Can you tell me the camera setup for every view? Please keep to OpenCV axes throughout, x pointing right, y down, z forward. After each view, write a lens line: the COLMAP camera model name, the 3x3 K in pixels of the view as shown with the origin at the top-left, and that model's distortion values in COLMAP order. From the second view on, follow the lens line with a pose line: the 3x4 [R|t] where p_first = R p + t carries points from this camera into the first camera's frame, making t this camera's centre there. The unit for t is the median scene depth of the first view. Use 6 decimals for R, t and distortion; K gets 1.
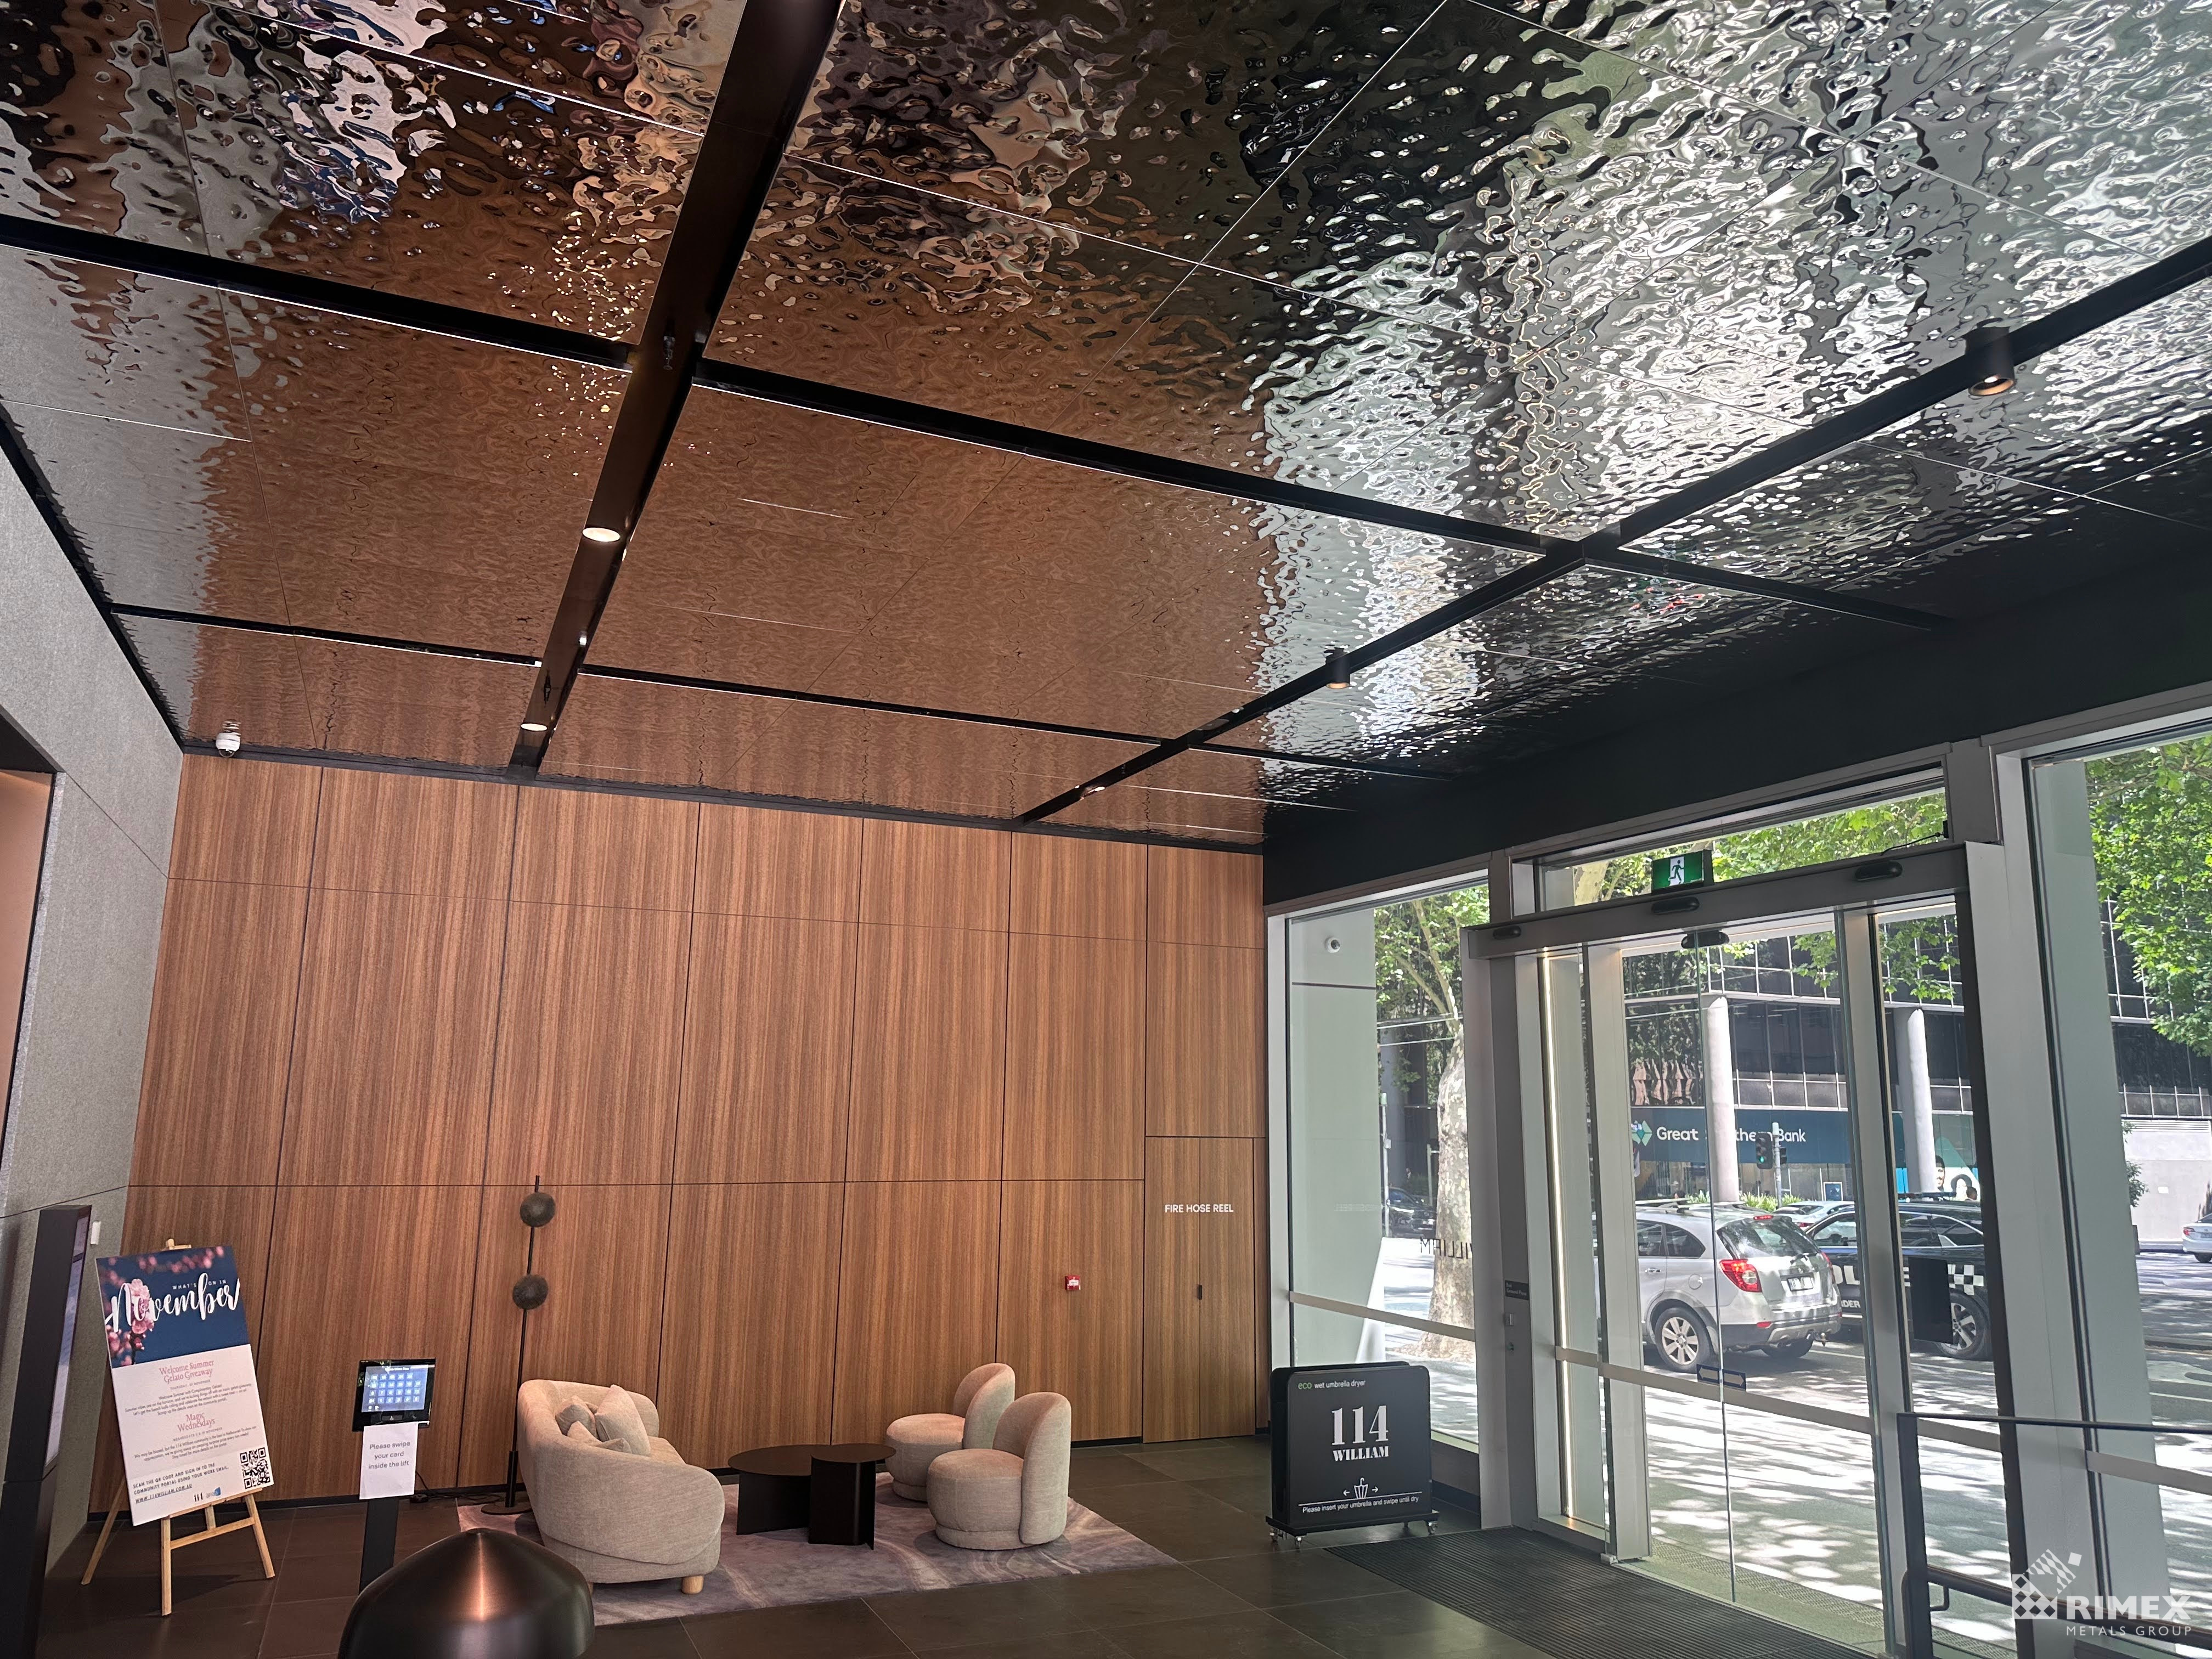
lens RADIAL K [[1577.0, 0, 1118.0], [0, 1577.0, 798.4], [0, 0, 1]] dist [0.114148, -0.232014]
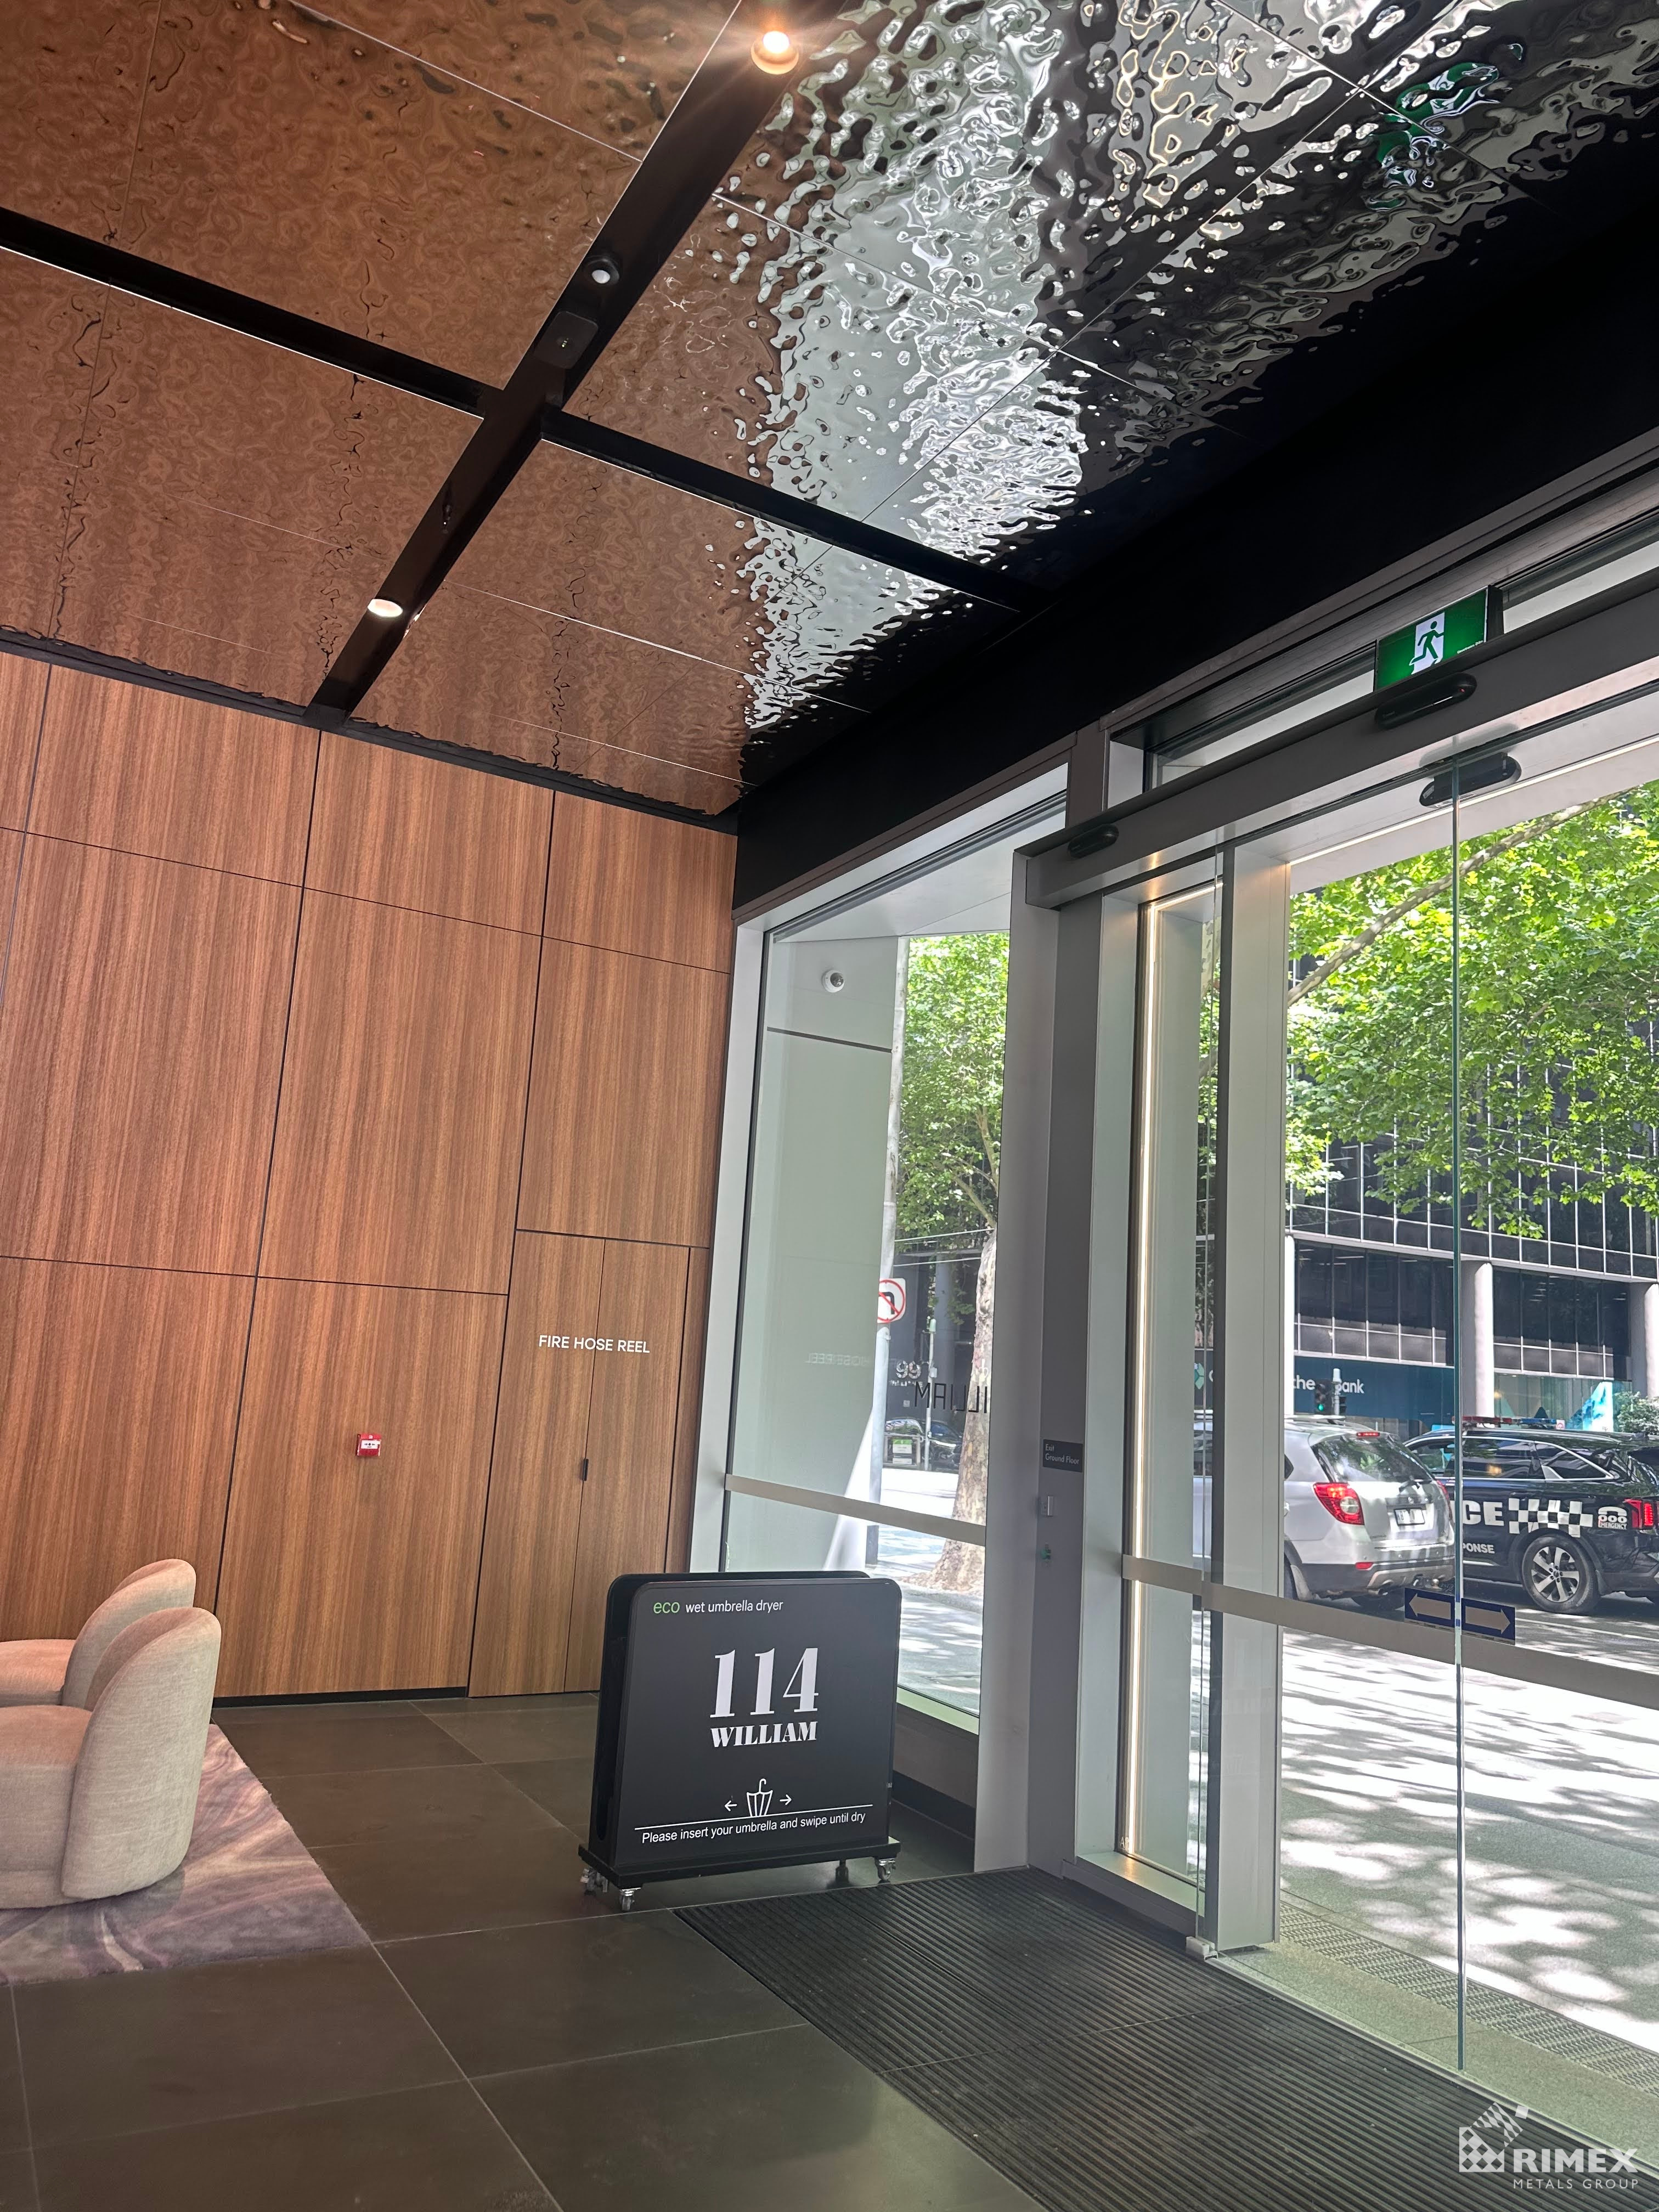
lens RADIAL K [[1553.9, 0, 841.0], [0, 1553.9, 1105.8], [0, 0, 1]] dist [0.165218, -0.340520]
pose [[0.993990, 0.062404, 0.089943, 0.090906], [-0.065375, 0.997396, 0.030468, 0.138715], [-0.087807, -0.036165, 0.995481, 0.365136]]
